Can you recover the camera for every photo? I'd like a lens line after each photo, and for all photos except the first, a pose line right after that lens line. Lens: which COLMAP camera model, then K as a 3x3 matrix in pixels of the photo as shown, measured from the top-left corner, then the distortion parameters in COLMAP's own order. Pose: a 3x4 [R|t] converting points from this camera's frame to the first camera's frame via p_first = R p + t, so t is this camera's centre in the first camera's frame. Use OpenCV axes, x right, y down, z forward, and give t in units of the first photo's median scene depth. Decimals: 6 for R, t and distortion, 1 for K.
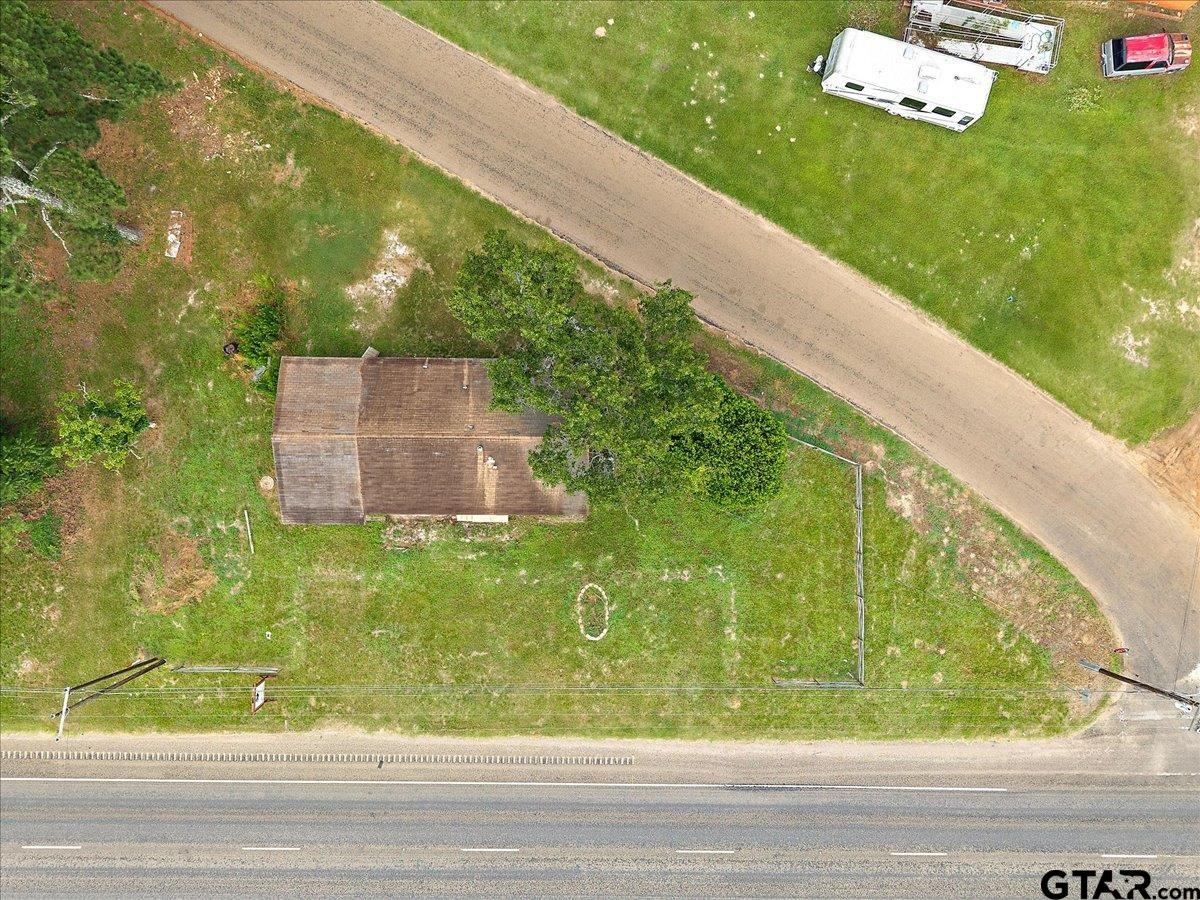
lens RADIAL K [[843.5, 0, 600.0], [0, 843.5, 450.0], [0, 0, 1]] dist [0.008222, -0.002992]
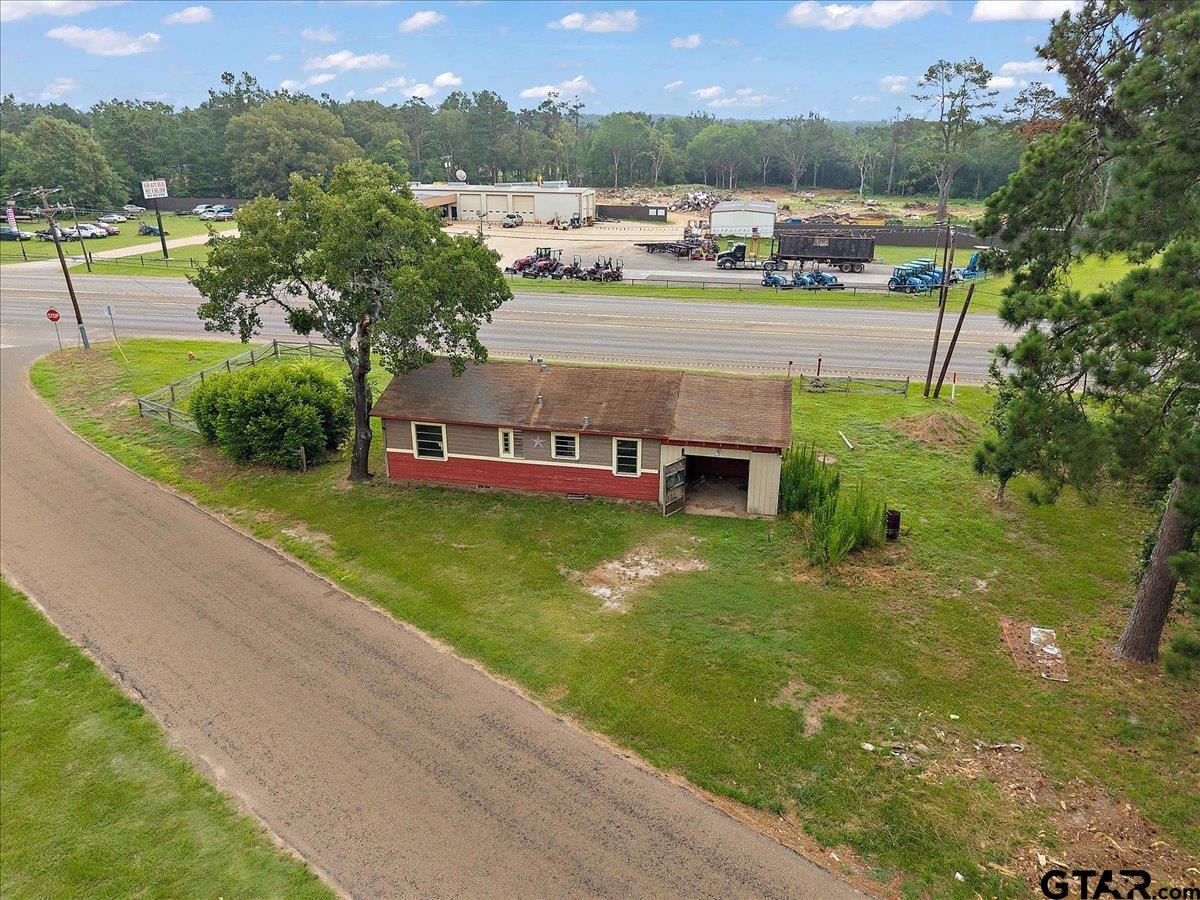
lens RADIAL K [[843.5, 0, 600.0], [0, 843.5, 450.0], [0, 0, 1]] dist [0.008222, -0.002992]
pose [[-0.979956, -0.096378, 0.174346, -0.320830], [0.196938, -0.336832, 0.920739, -0.712650], [-0.030013, 0.936619, 0.349061, 0.720800]]
